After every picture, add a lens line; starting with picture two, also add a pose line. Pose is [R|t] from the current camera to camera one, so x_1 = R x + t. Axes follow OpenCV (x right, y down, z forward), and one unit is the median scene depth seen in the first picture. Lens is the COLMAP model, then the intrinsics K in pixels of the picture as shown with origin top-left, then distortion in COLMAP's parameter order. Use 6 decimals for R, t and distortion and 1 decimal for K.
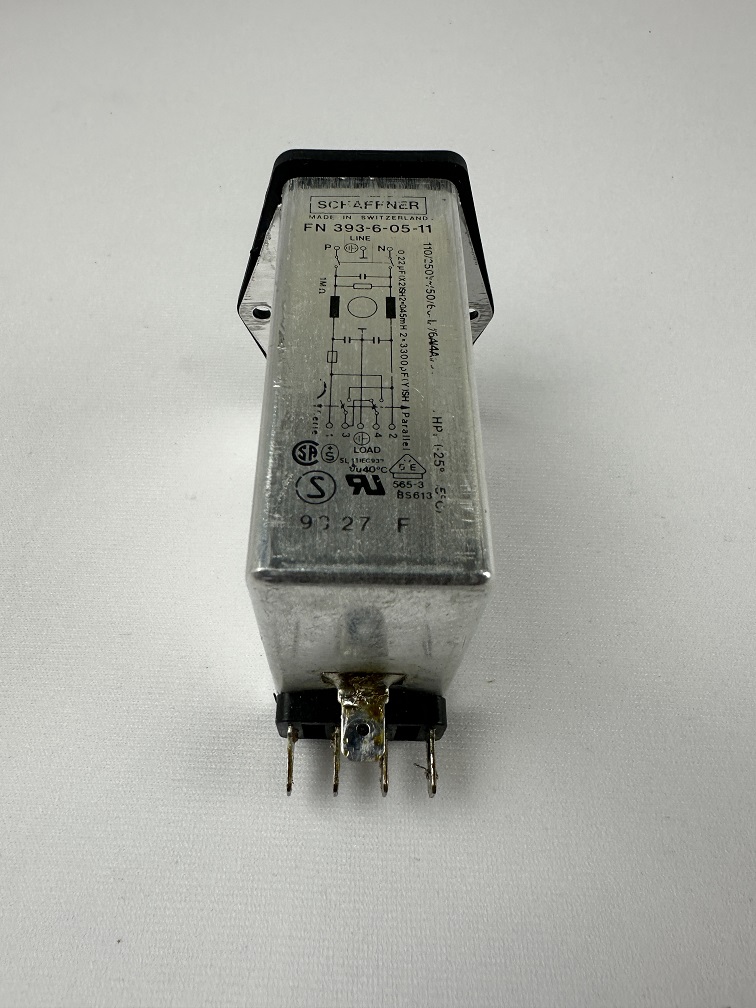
lens RADIAL K [[712.4, 0, 353.5], [0, 712.4, 502.5], [0, 0, 1]] dist [-0.010098, -0.001226]
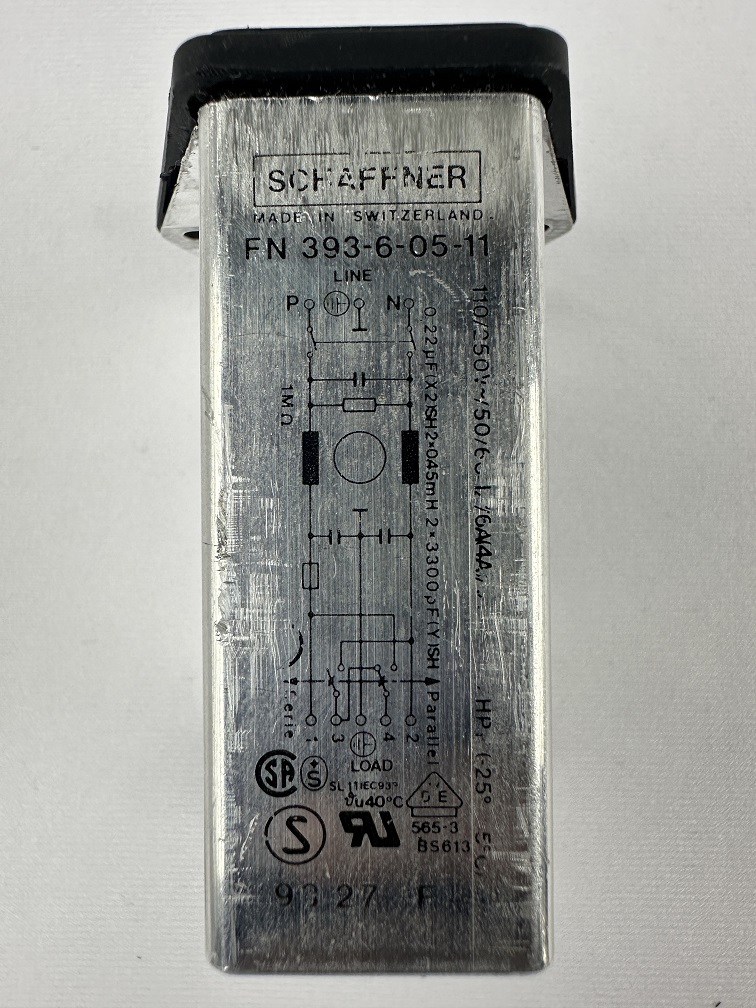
lens RADIAL K [[712.4, 0, 353.5], [0, 712.4, 502.5], [0, 0, 1]] dist [-0.010098, -0.001226]
pose [[0.999647, -0.021229, -0.015967, 0.018053], [0.026377, 0.864358, 0.502184, -0.604615], [0.003140, -0.502428, 0.864613, 0.567287]]
